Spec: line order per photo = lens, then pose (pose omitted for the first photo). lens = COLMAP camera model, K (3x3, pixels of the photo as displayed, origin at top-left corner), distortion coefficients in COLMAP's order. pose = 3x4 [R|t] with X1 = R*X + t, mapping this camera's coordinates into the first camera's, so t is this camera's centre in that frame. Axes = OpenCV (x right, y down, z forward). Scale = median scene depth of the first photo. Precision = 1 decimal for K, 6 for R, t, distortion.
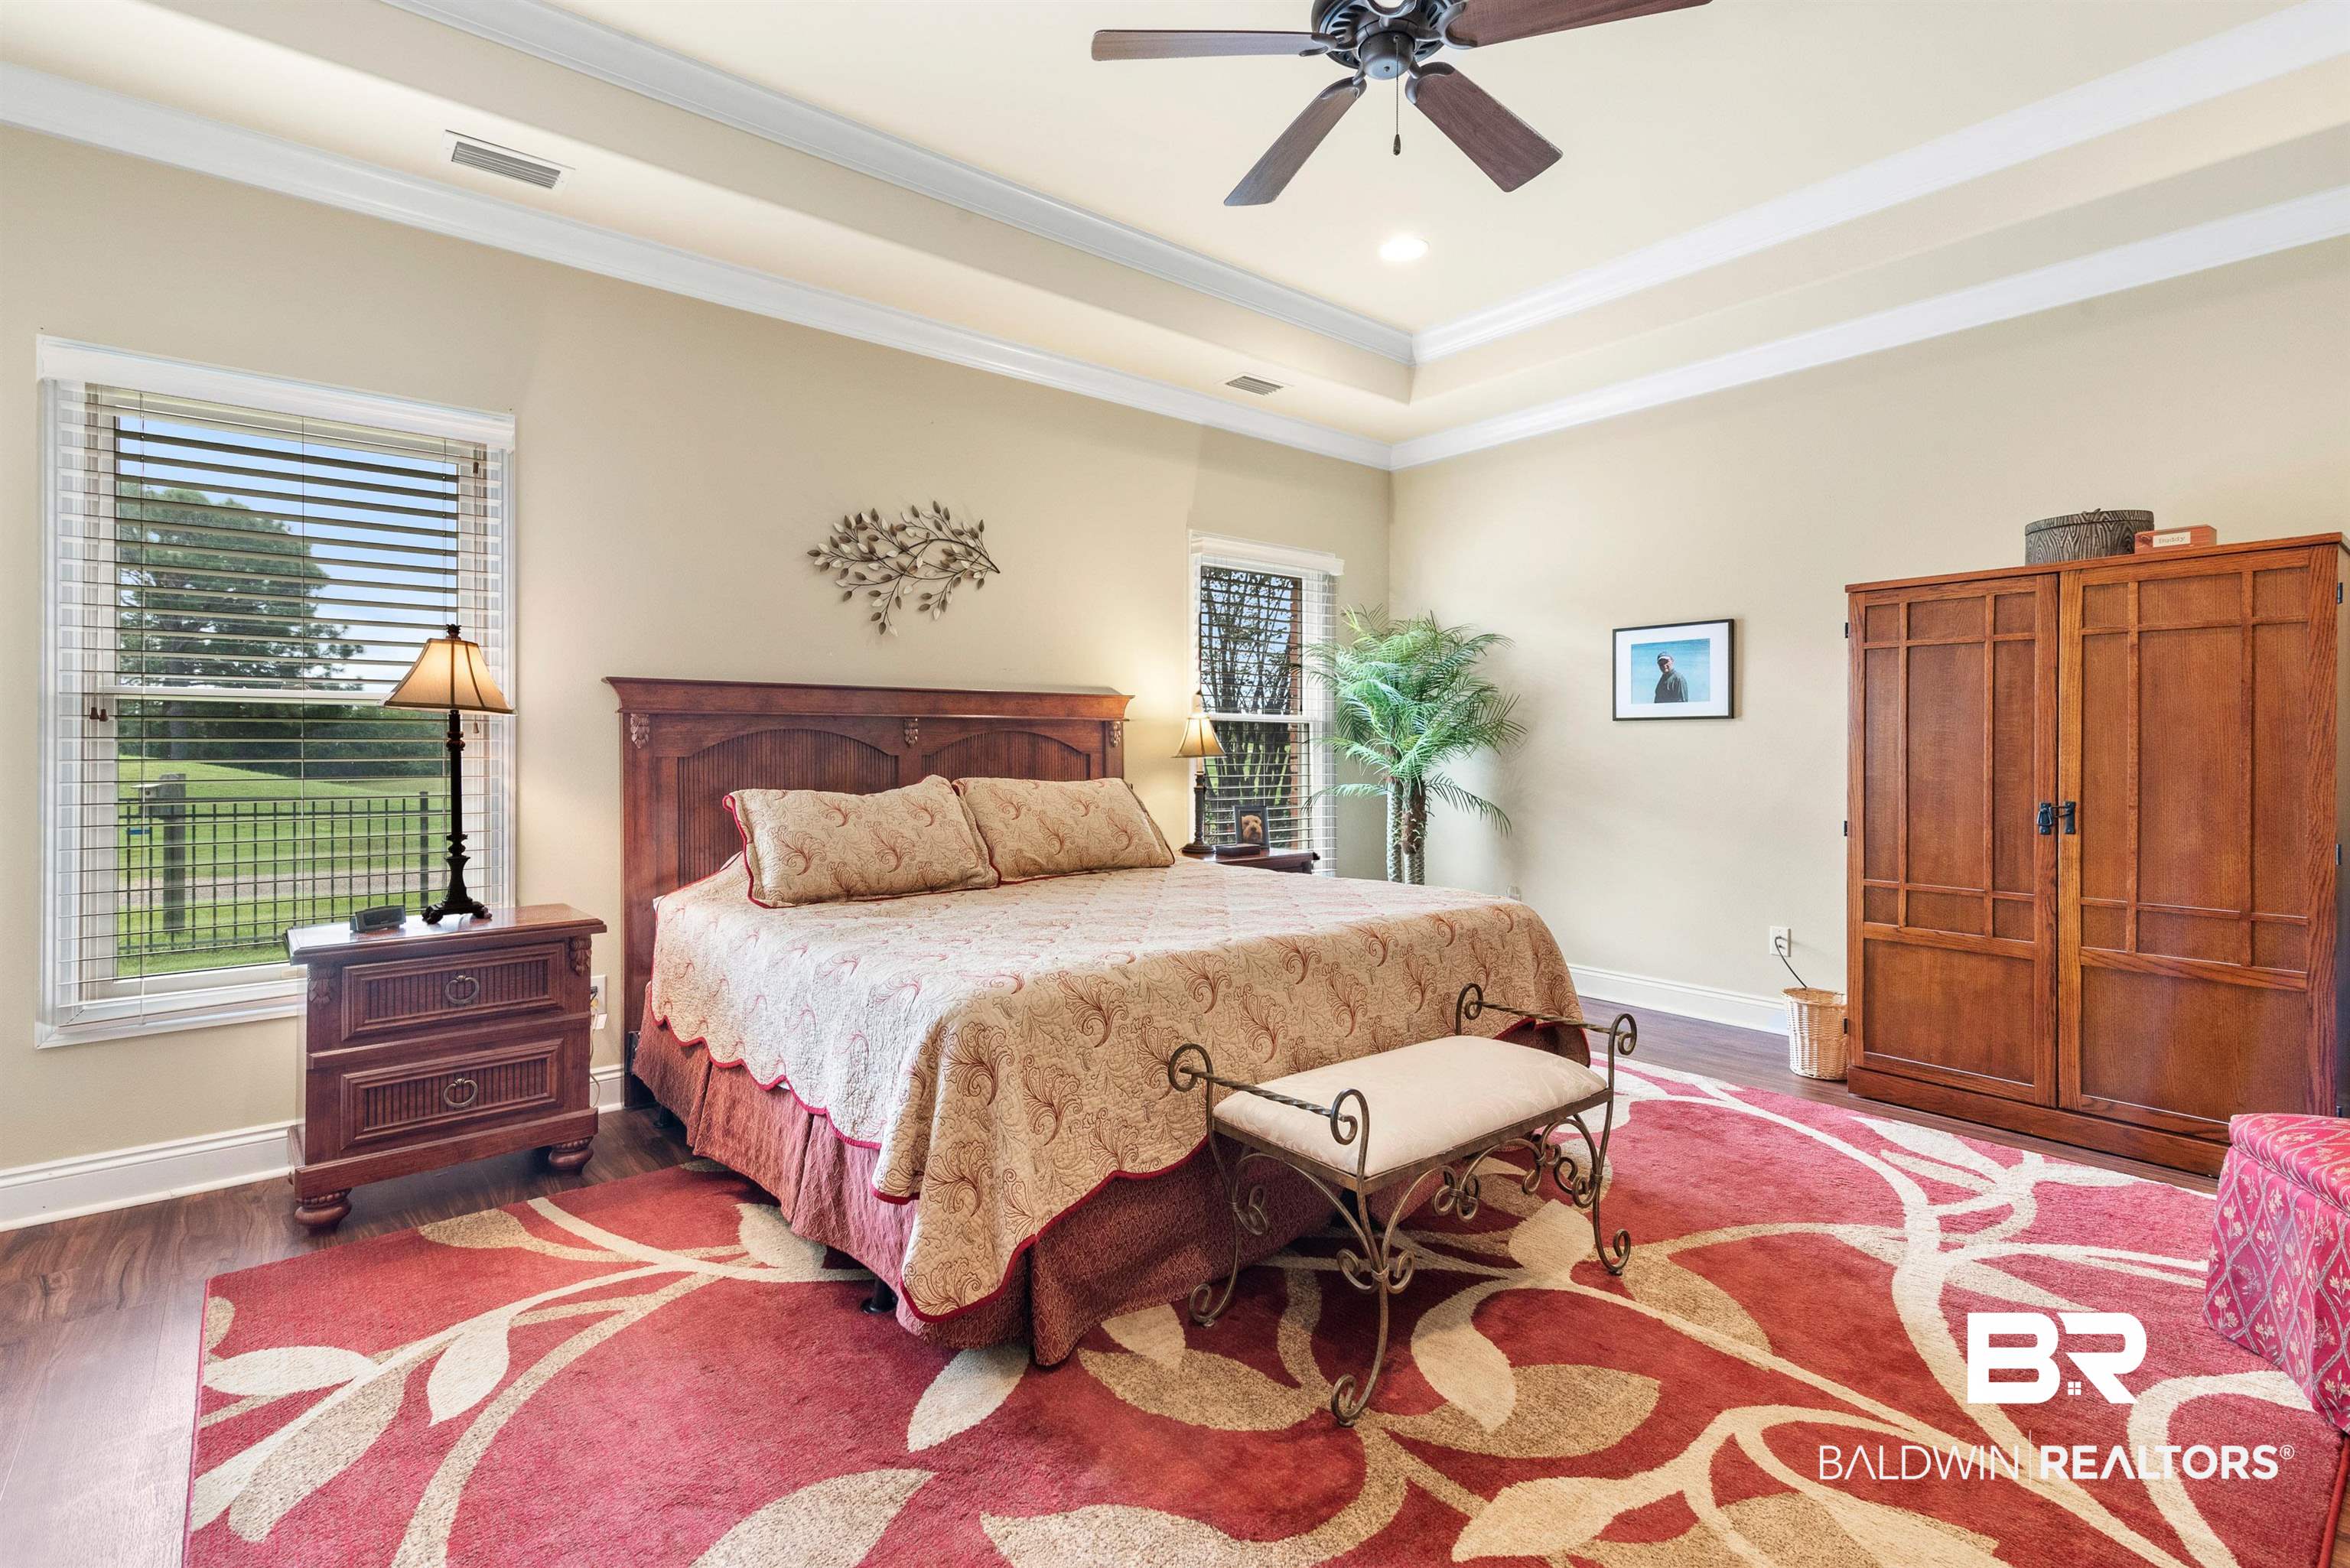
lens RADIAL K [[1058.3, 0, 1182.3], [0, 1058.3, 739.8], [0, 0, 1]] dist [0.017303, -0.000792]
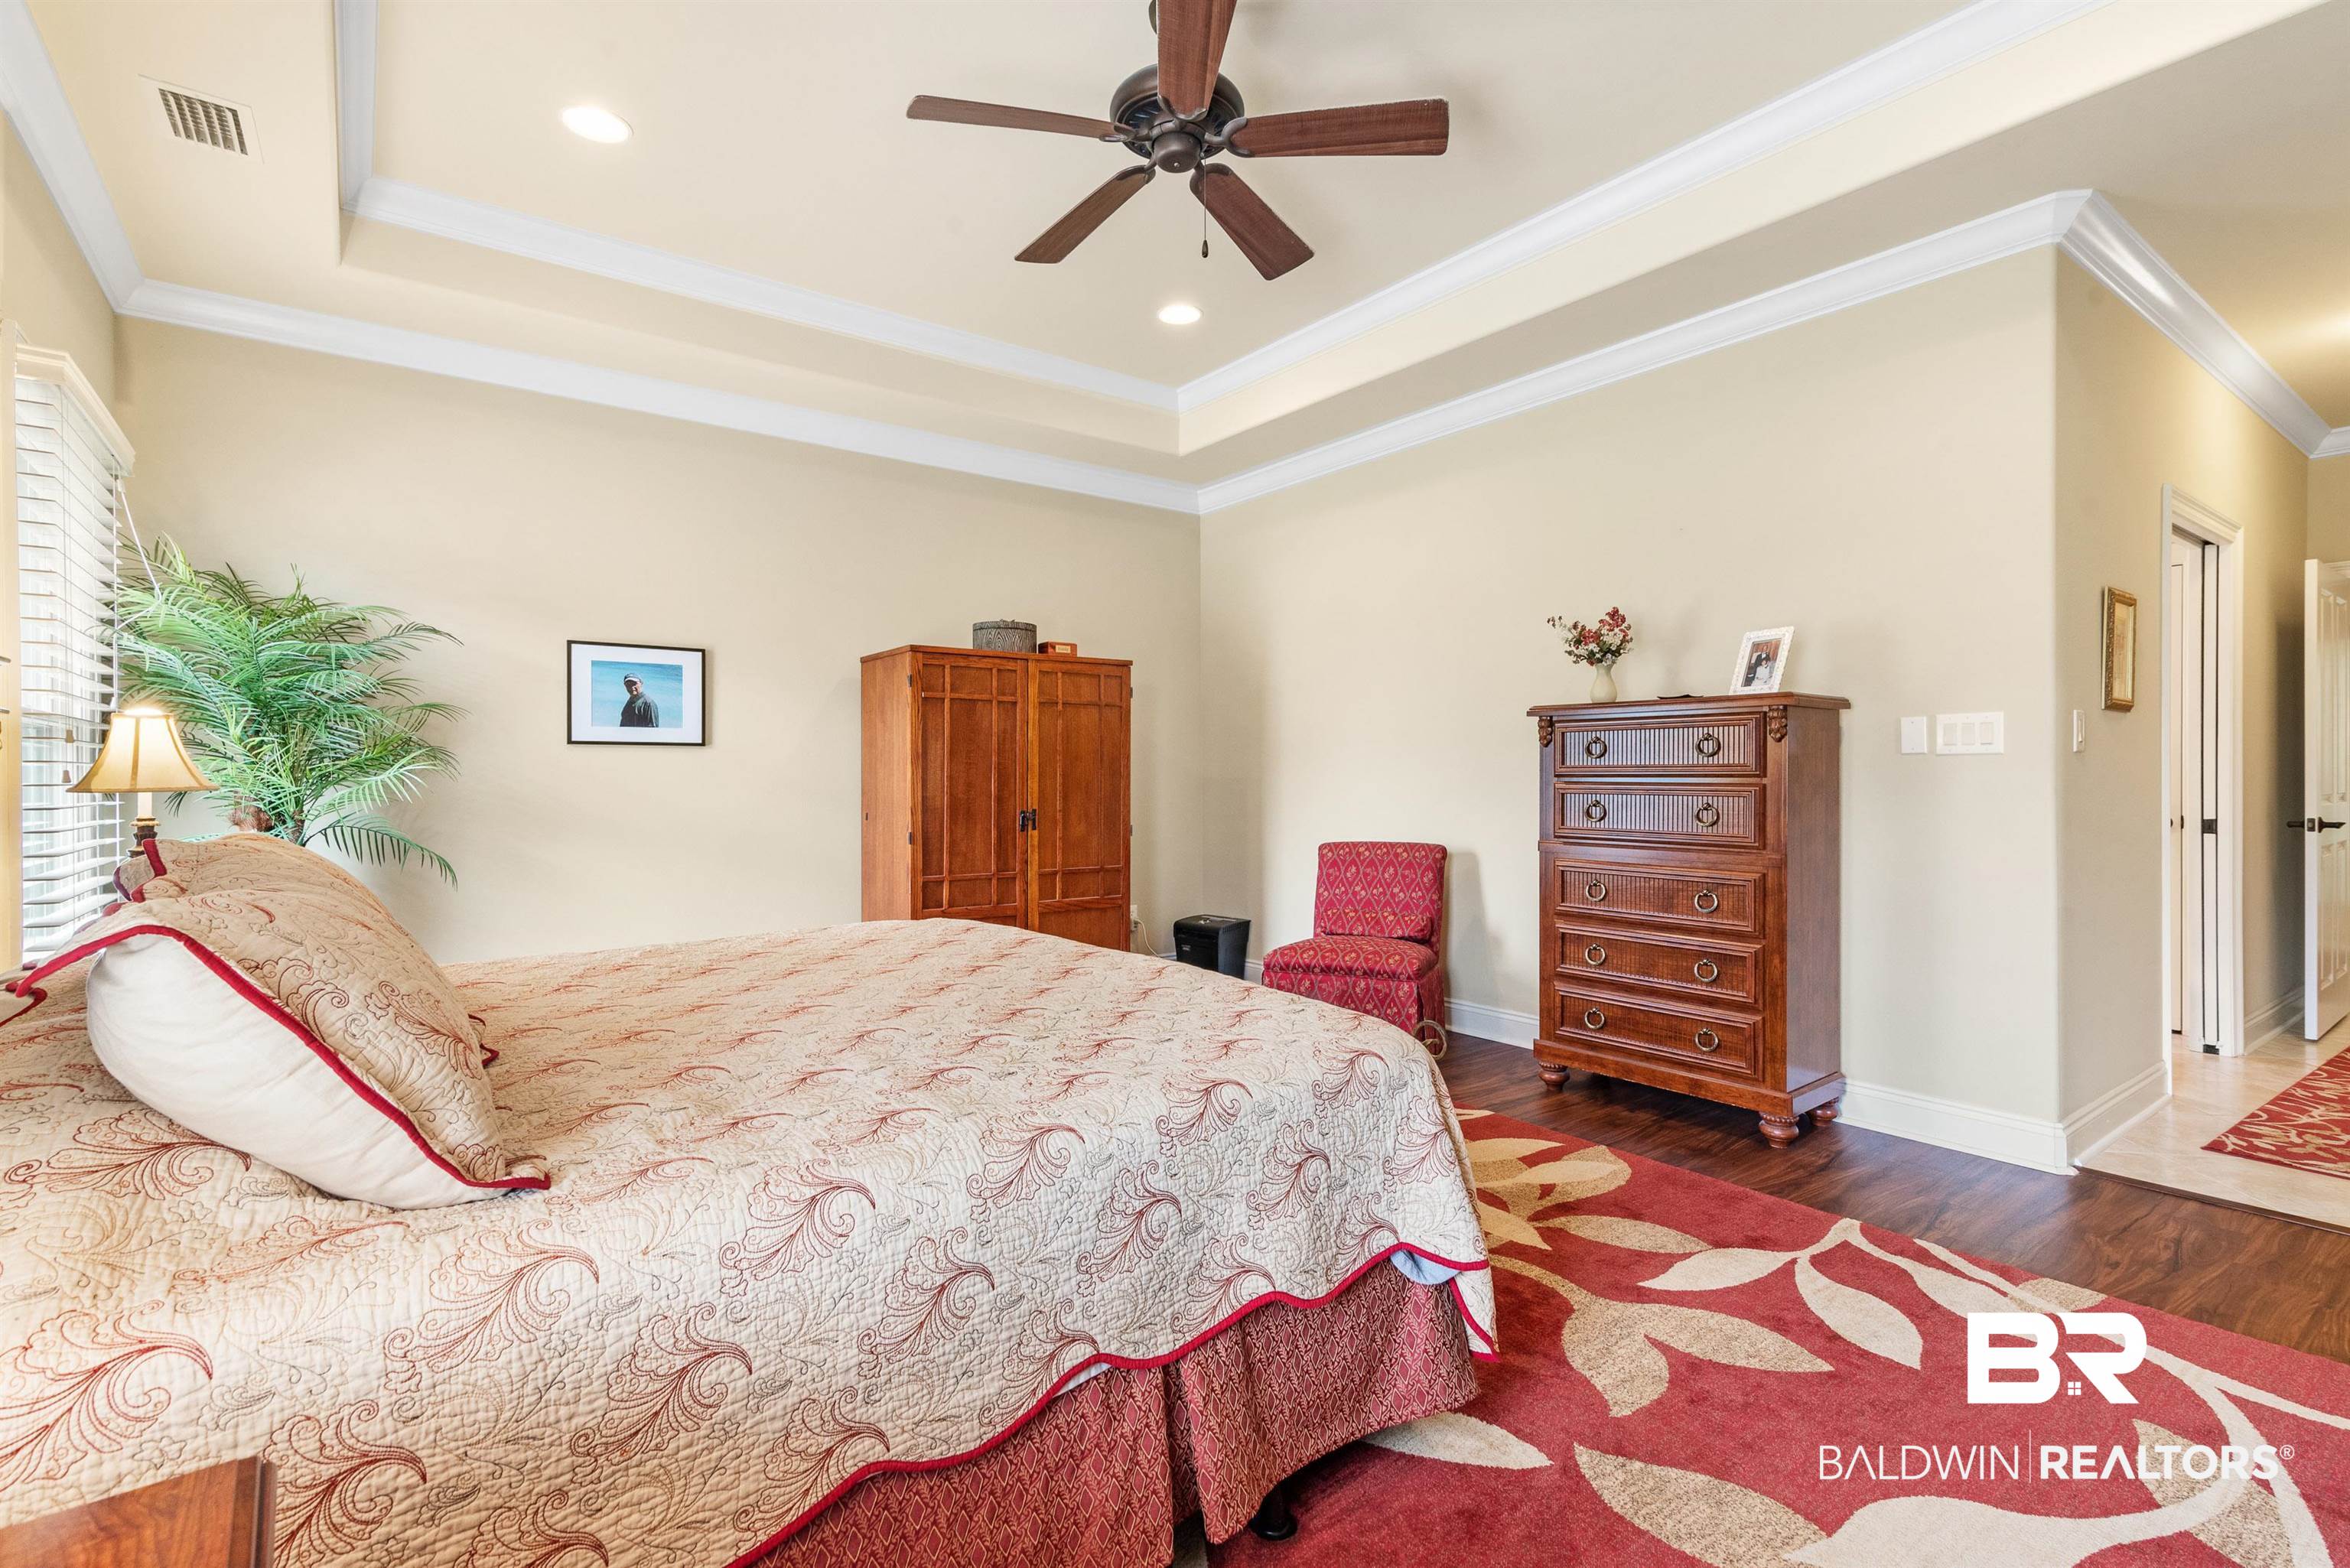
lens RADIAL K [[1058.3, 0, 1165.1], [0, 1058.3, 788.3], [0, 0, 1]] dist [0.017303, -0.000792]
pose [[0.059805, -0.013404, 0.998120, -0.545823], [-0.005216, 0.999892, 0.013741, 0.004483], [-0.998196, -0.006028, 0.059728, 0.562355]]
